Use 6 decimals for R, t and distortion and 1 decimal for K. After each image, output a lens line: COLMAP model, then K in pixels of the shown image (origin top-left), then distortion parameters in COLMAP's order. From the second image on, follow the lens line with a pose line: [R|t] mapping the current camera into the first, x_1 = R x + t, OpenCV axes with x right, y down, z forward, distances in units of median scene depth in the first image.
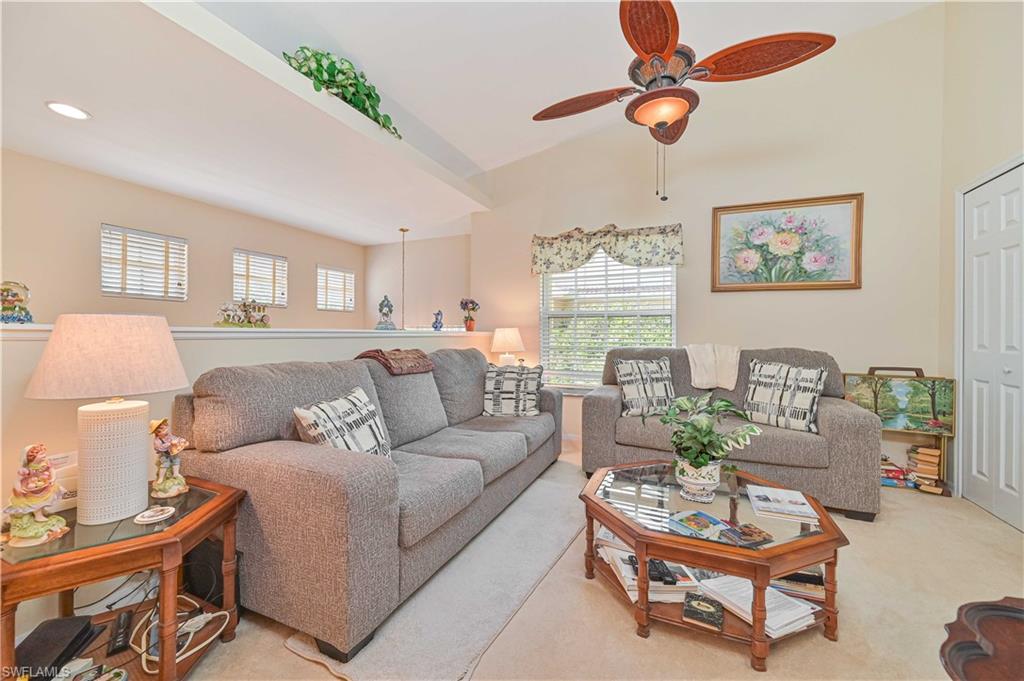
lens RADIAL K [[411.8, 0, 515.9], [0, 411.8, 331.9], [0, 0, 1]] dist [-0.001060, 0.000426]
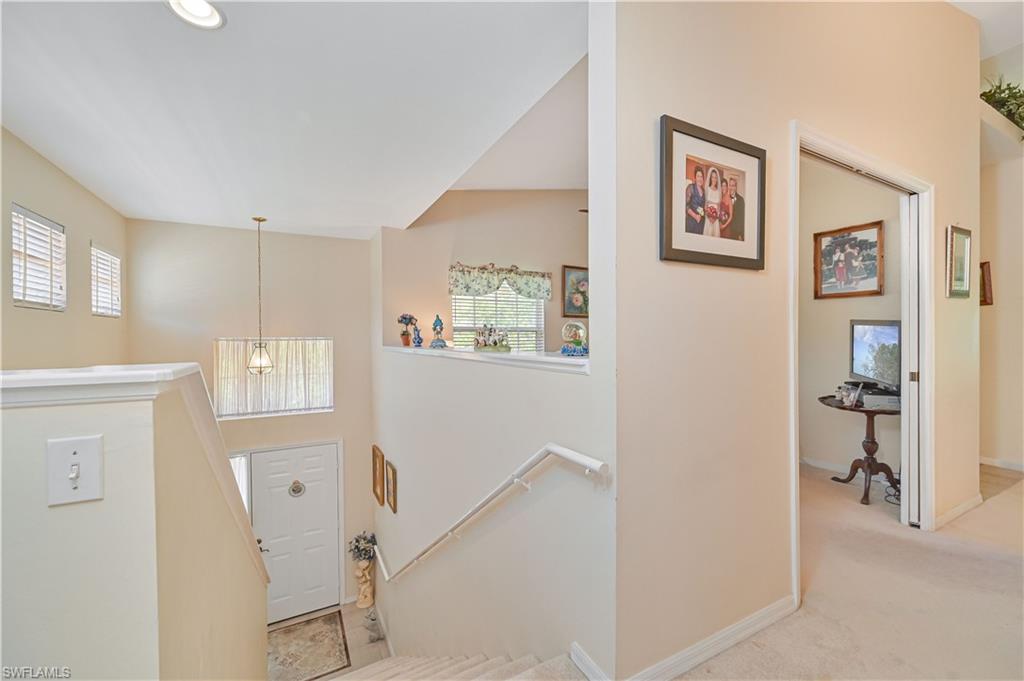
lens RADIAL K [[411.8, 0, 509.0], [0, 411.8, 338.8], [0, 0, 1]] dist [-0.001060, 0.000426]
pose [[0.605370, -0.012821, 0.795841, -0.927248], [0.005919, 0.999915, 0.011607, -0.033081], [-0.795922, -0.002316, 0.605395, 0.189951]]
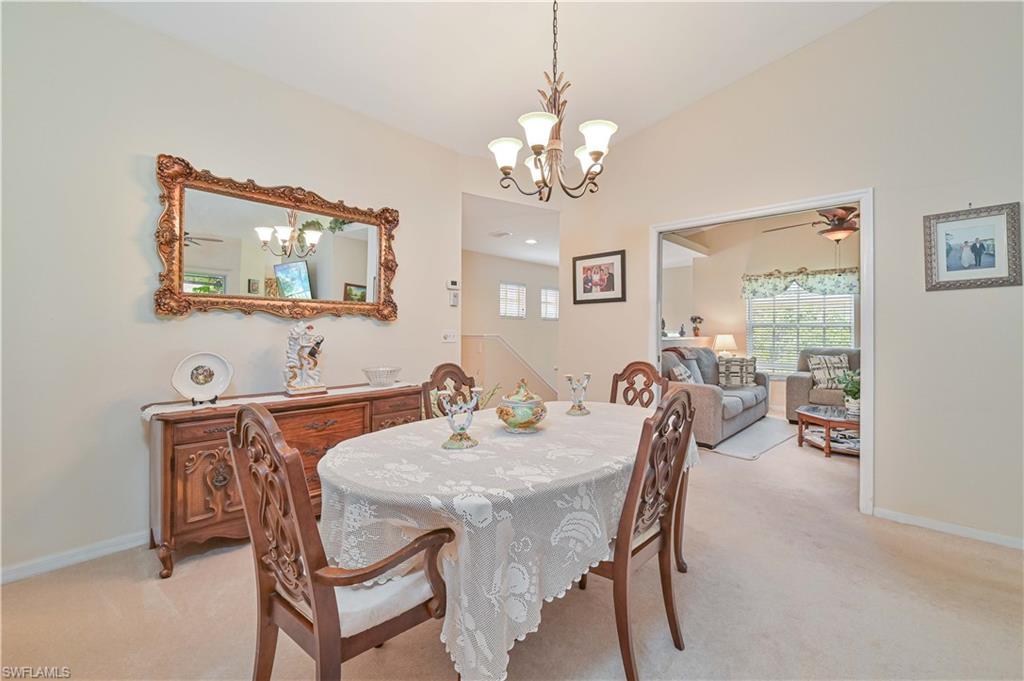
lens RADIAL K [[434.2, 0, 509.0], [0, 434.2, 331.6], [0, 0, 1]] dist [0.002078, 0.000305]
pose [[0.944662, -0.000746, -0.328044, -0.287262], [0.001223, 0.999998, 0.001248, -0.026739], [0.328043, -0.001580, 0.944662, -0.936304]]
